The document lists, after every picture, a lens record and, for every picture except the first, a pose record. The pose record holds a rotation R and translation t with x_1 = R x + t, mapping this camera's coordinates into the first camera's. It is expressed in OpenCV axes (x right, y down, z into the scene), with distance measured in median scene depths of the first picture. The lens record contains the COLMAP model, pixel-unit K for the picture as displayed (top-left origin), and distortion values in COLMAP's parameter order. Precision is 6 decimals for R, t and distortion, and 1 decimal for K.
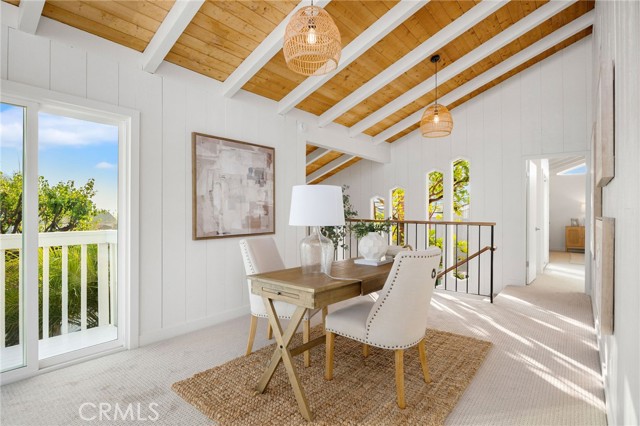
lens RADIAL K [[311.7, 0, 320.0], [0, 311.7, 213.0], [0, 0, 1]] dist [-0.068736, -0.000251]
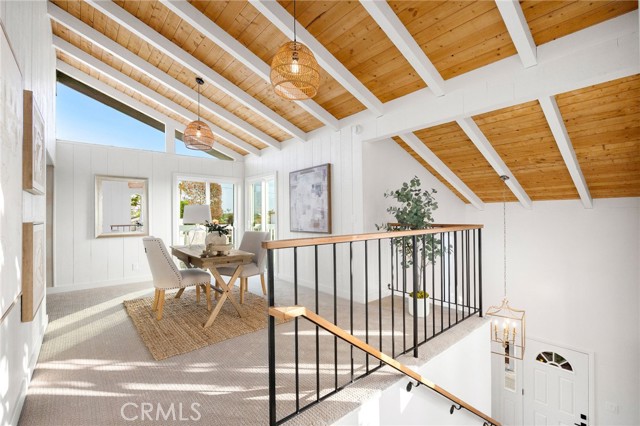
lens RADIAL K [[282.0, 0, 320.0], [0, 282.0, 213.0], [0, 0, 1]] dist [0.000635, 0.000115]
pose [[-0.123419, -0.003969, -0.992347, 1.024758], [0.011590, 0.999918, -0.005441, -0.009918], [0.992287, -0.012173, -0.123363, 1.178988]]
